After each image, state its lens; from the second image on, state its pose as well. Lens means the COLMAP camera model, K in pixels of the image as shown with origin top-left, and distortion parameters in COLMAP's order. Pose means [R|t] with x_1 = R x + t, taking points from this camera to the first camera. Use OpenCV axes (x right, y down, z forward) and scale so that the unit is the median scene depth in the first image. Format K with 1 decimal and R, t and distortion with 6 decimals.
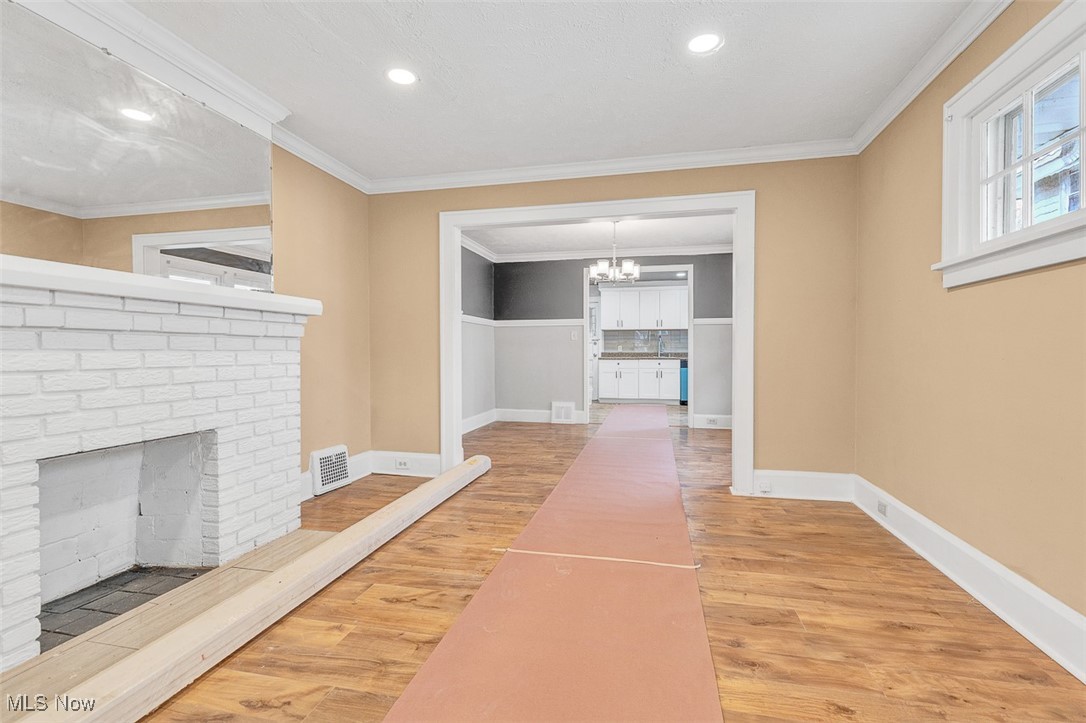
lens RADIAL K [[493.9, 0, 544.1], [0, 493.9, 355.6], [0, 0, 1]] dist [0.011587, 0.000459]
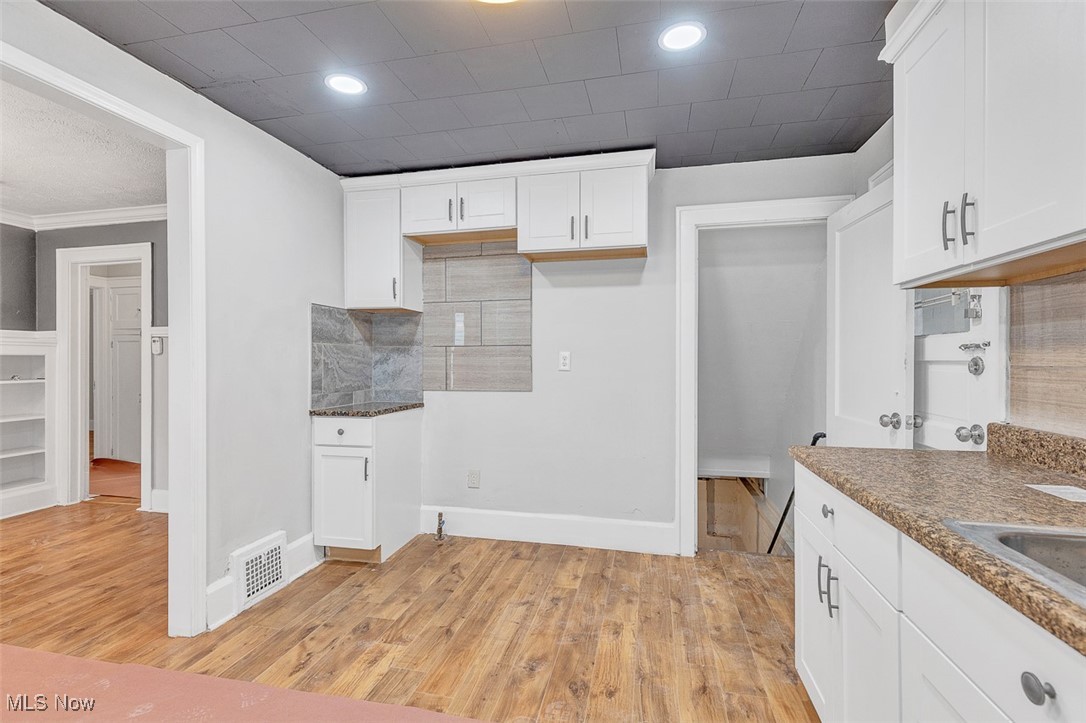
lens RADIAL K [[493.9, 0, 544.2], [0, 493.9, 359.9], [0, 0, 1]] dist [0.011587, 0.000459]
pose [[0.011449, 0.003174, -0.999929, 0.297564], [-0.007266, 0.999969, 0.003091, -0.028268], [0.999908, 0.007230, 0.011471, 0.916858]]
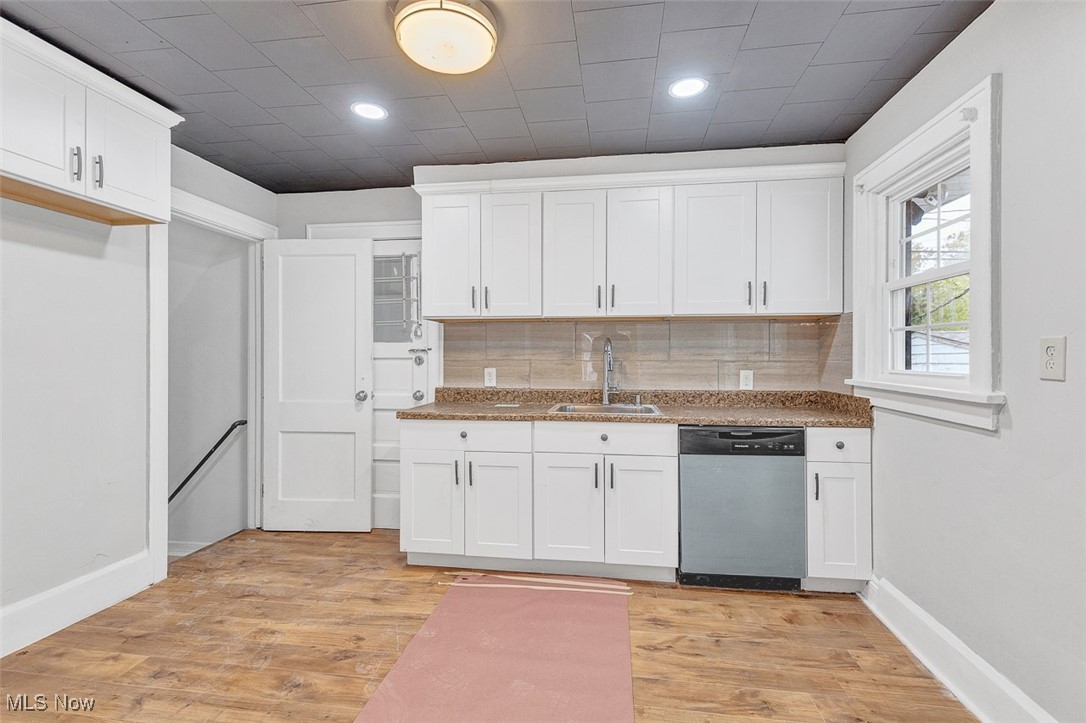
lens RADIAL K [[493.9, 0, 543.9], [0, 493.9, 358.4], [0, 0, 1]] dist [0.011587, 0.000459]
pose [[0.996103, 0.002382, 0.088162, 0.170872], [-0.001818, 0.999977, -0.006487, -0.025917], [-0.088176, 0.006301, 0.996085, 0.712531]]
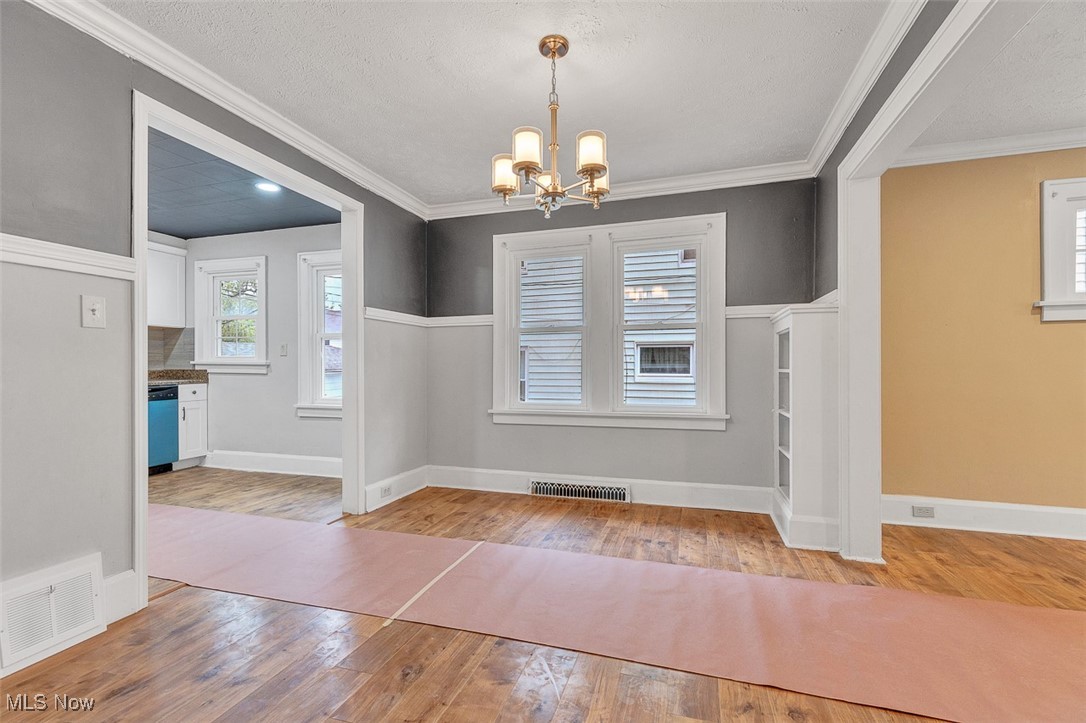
lens RADIAL K [[493.9, 0, 537.6], [0, 493.9, 365.1], [0, 0, 1]] dist [0.011587, 0.000459]
pose [[0.076590, 0.005668, 0.997047, -0.149003], [0.010514, 0.999924, -0.006492, -0.005130], [-0.997007, 0.010980, 0.076524, 0.551480]]
